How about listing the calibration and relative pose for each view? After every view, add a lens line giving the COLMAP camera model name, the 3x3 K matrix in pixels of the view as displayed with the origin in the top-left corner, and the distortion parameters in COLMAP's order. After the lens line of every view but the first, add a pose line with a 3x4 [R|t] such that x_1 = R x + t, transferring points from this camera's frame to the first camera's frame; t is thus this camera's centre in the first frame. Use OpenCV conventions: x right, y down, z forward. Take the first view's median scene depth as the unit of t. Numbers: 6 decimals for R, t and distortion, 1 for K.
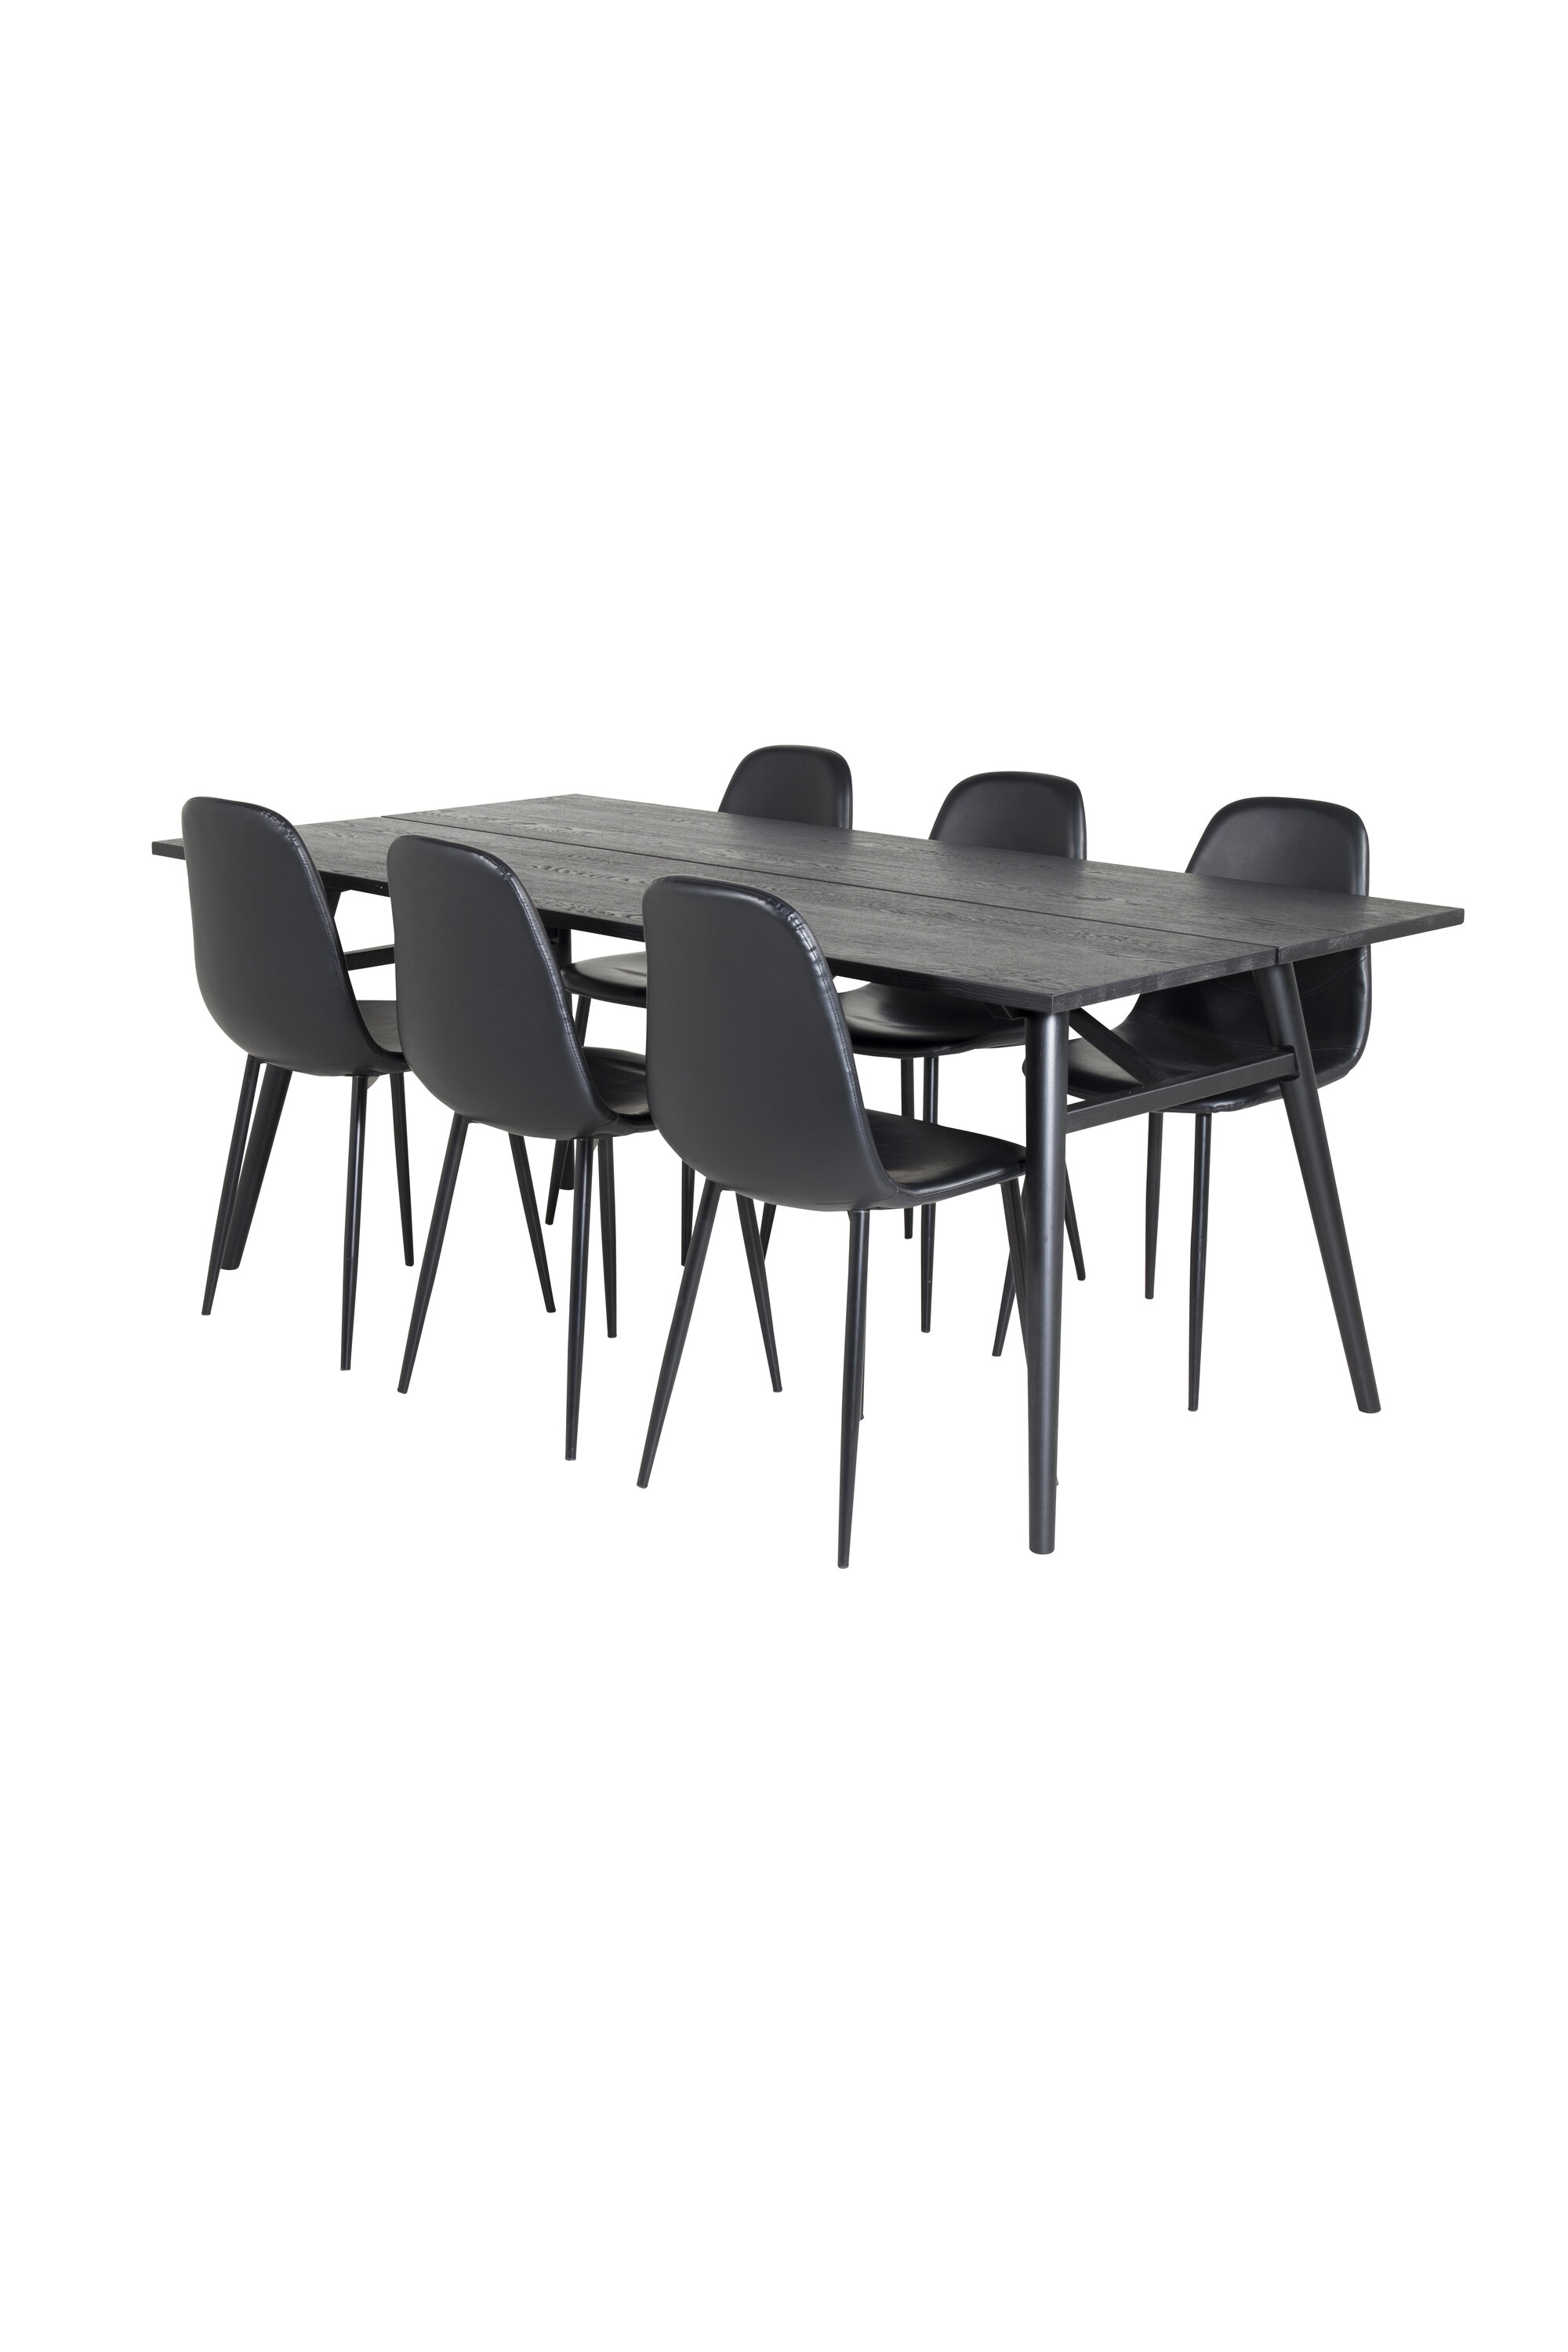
lens RADIAL K [[2797.4, 0, 784.0], [0, 2797.4, 1176.0], [0, 0, 1]] dist [-0.024343, -0.011768]
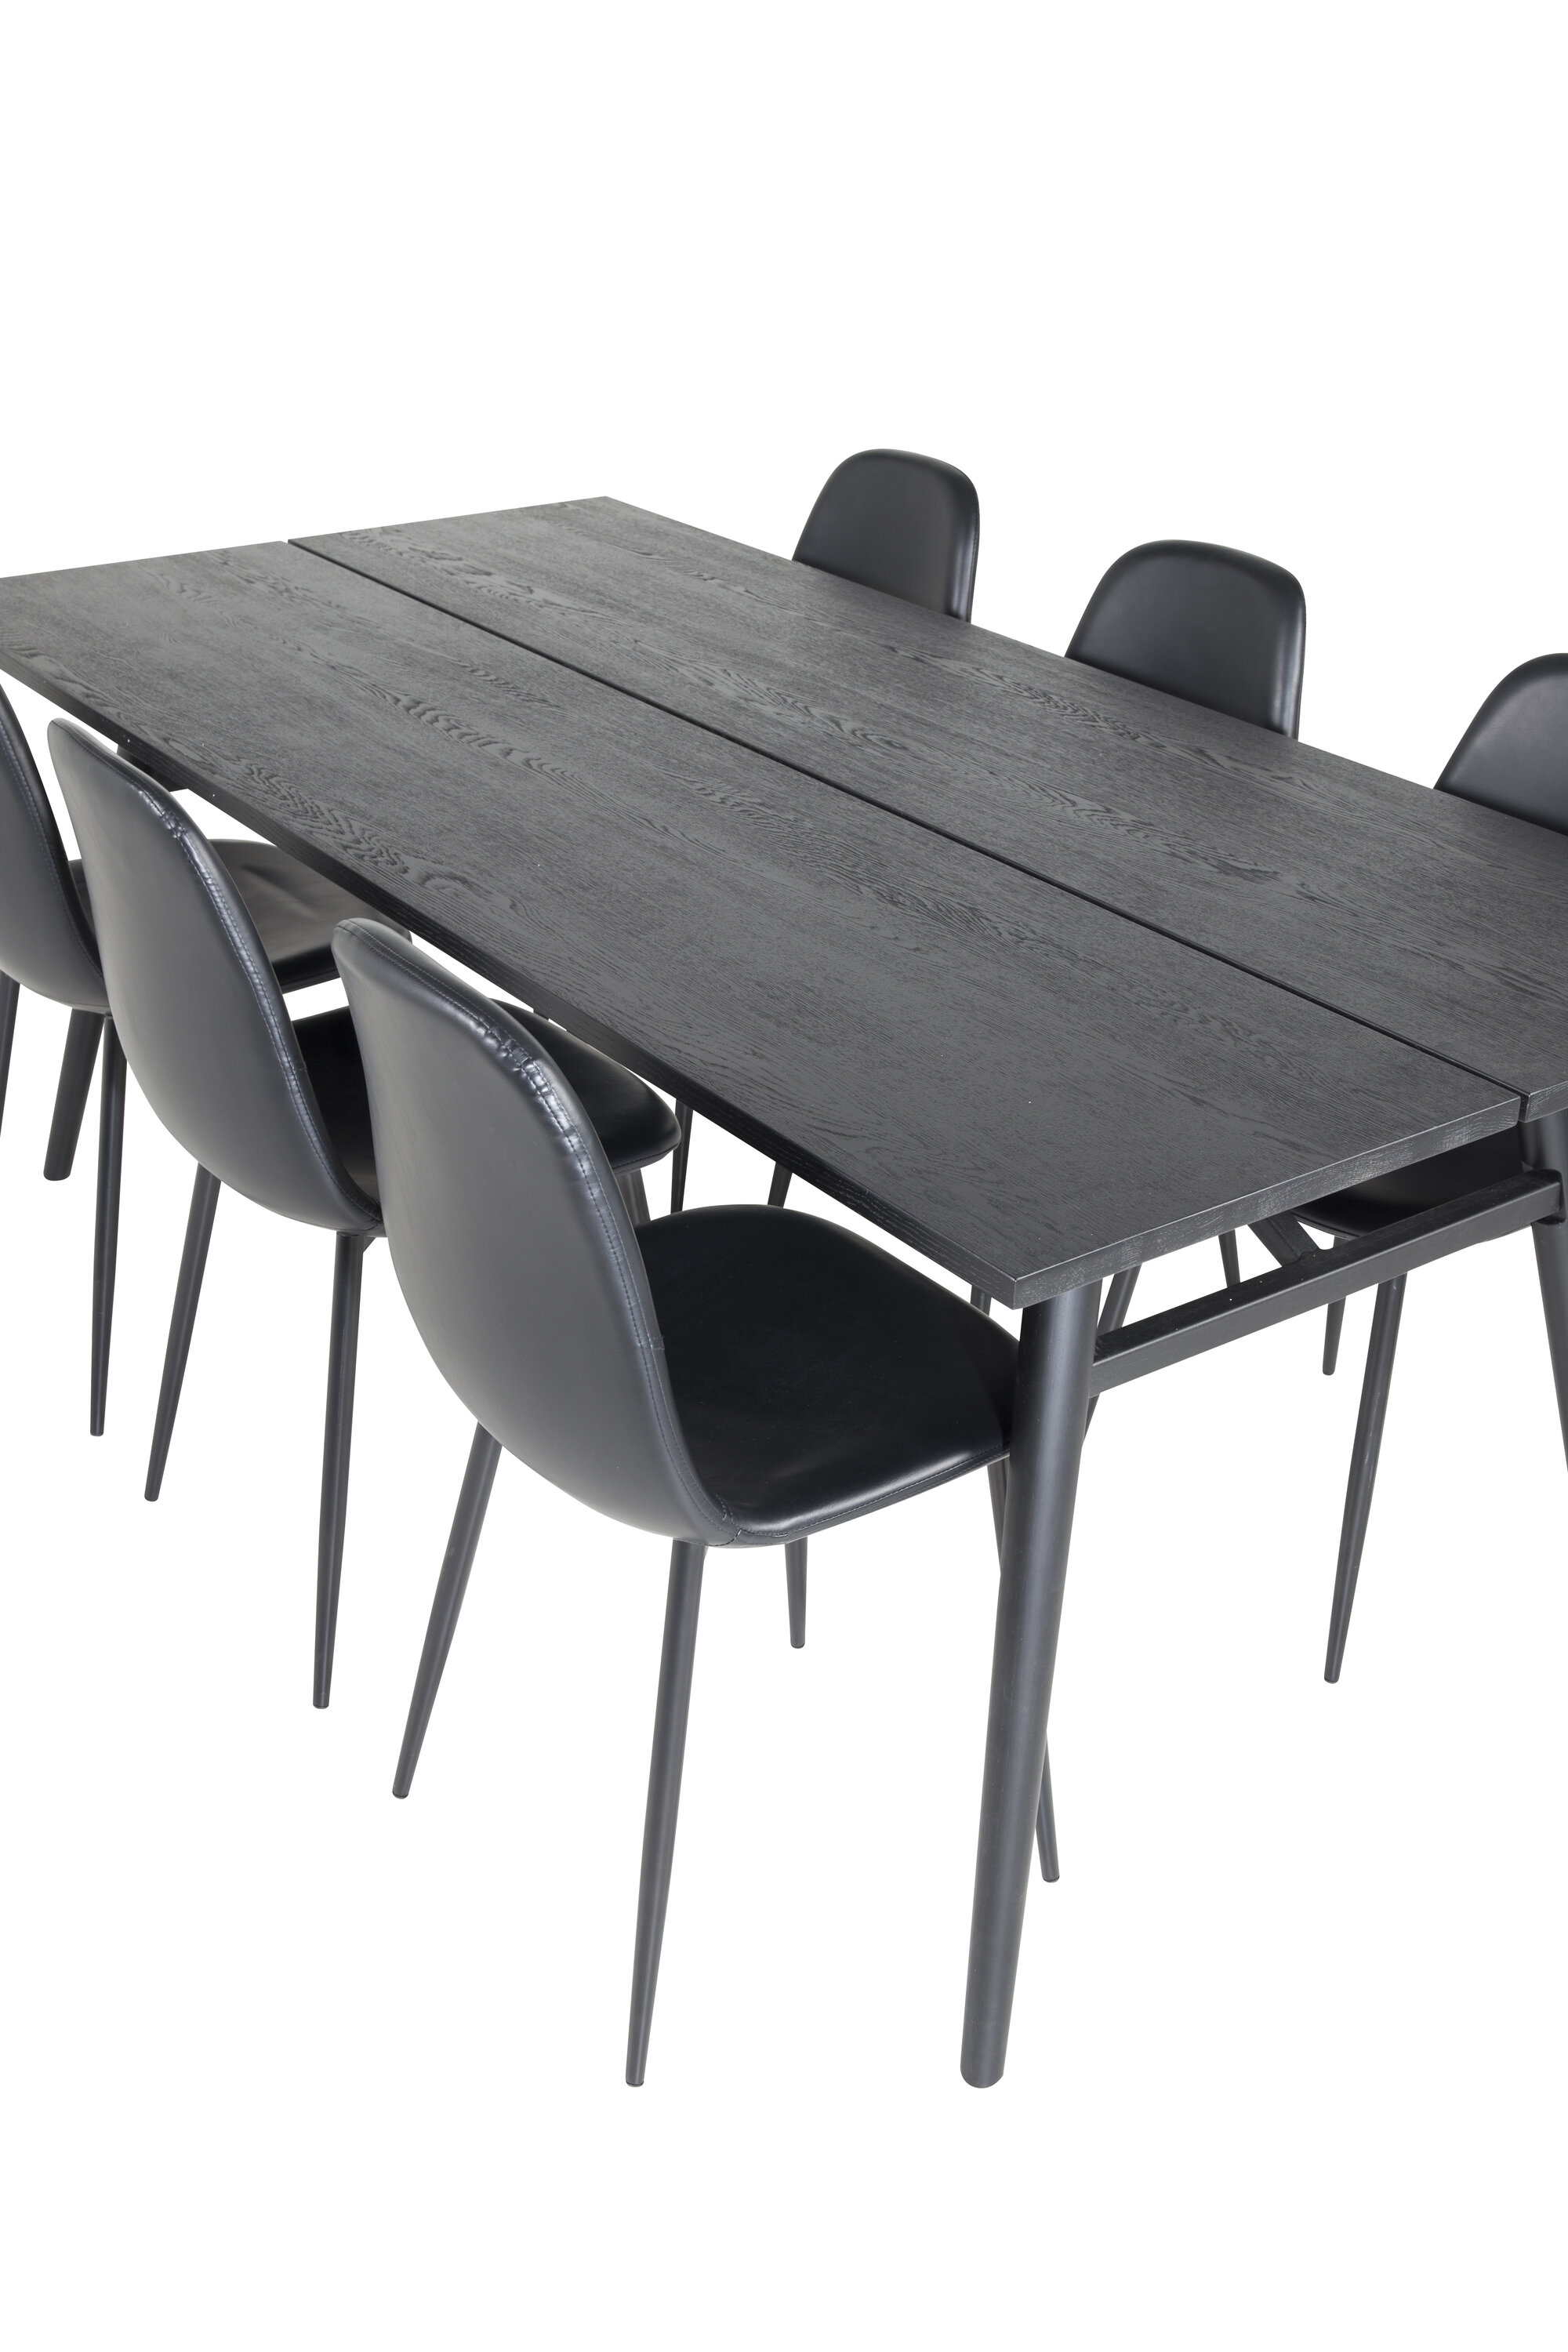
lens RADIAL K [[2598.9, 0, 784.0], [0, 2598.9, 1176.0], [0, 0, 1]] dist [-0.044505, 0.012831]
pose [[0.985714, 0.094527, -0.139398, 0.085586], [-0.062314, 0.973604, 0.219571, -0.132614], [0.156474, -0.207748, 0.965586, 0.397048]]
